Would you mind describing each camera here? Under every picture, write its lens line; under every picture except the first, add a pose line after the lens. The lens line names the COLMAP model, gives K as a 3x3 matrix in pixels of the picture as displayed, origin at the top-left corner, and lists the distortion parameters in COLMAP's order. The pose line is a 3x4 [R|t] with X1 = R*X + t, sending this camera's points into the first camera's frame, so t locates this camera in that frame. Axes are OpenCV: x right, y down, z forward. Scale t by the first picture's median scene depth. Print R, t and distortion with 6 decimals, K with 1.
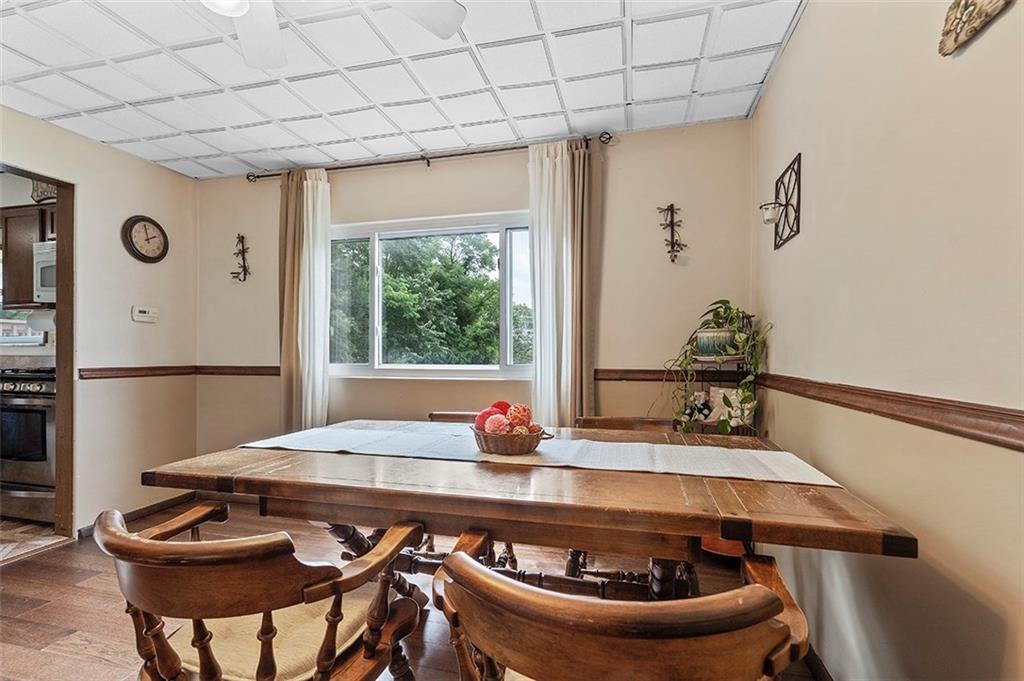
lens RADIAL K [[466.4, 0, 516.5], [0, 466.4, 350.9], [0, 0, 1]] dist [0.001770, 0.002516]
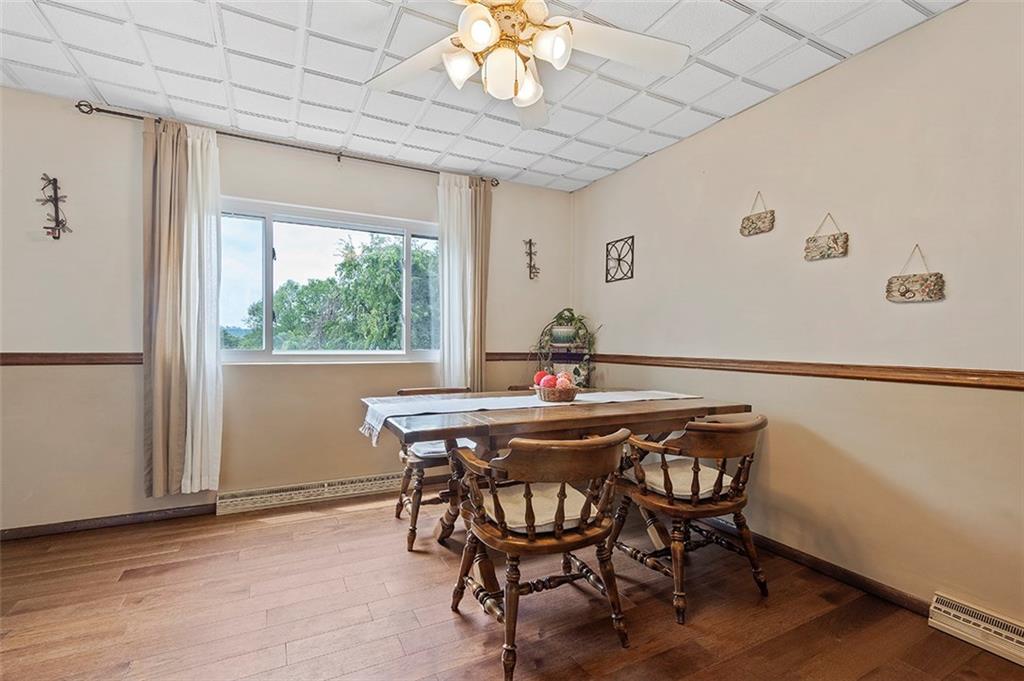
lens RADIAL K [[466.4, 0, 512.1], [0, 466.4, 345.0], [0, 0, 1]] dist [0.001770, 0.002516]
pose [[0.748714, 0.004045, 0.662881, -0.680769], [-0.013221, 0.999874, 0.008832, 0.004234], [-0.662761, -0.015376, 0.748673, -0.060947]]
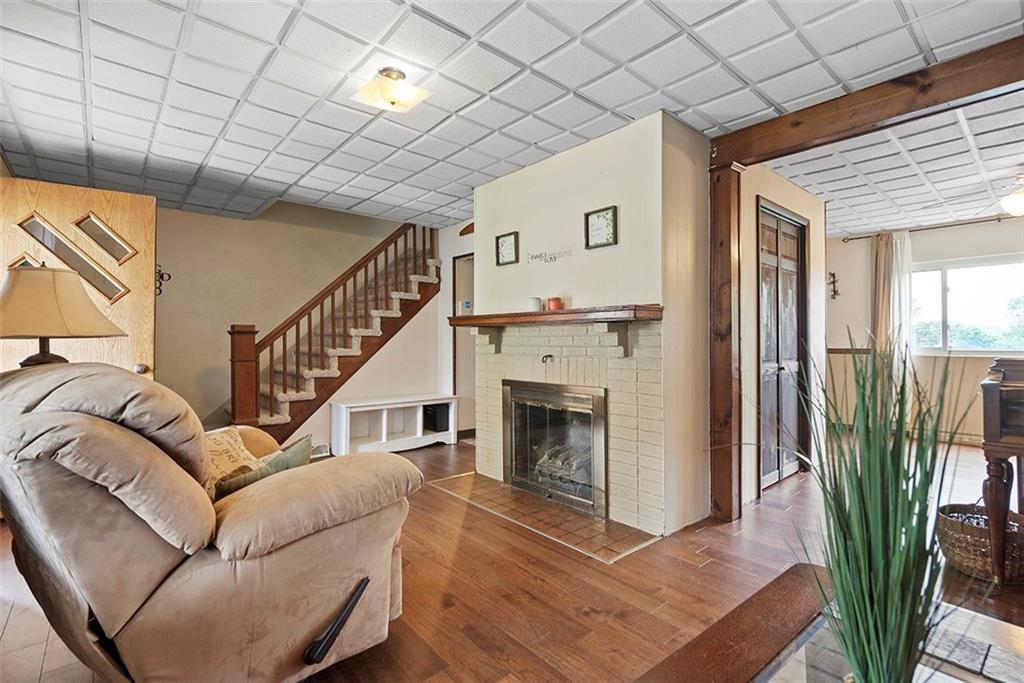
lens RADIAL K [[466.4, 0, 519.2], [0, 466.4, 340.3], [0, 0, 1]] dist [0.001770, 0.002516]
pose [[0.827903, -0.000489, -0.560871, -0.739661], [0.003250, 0.999987, 0.003925, -0.008716], [0.560862, -0.005073, 0.827894, -1.396726]]
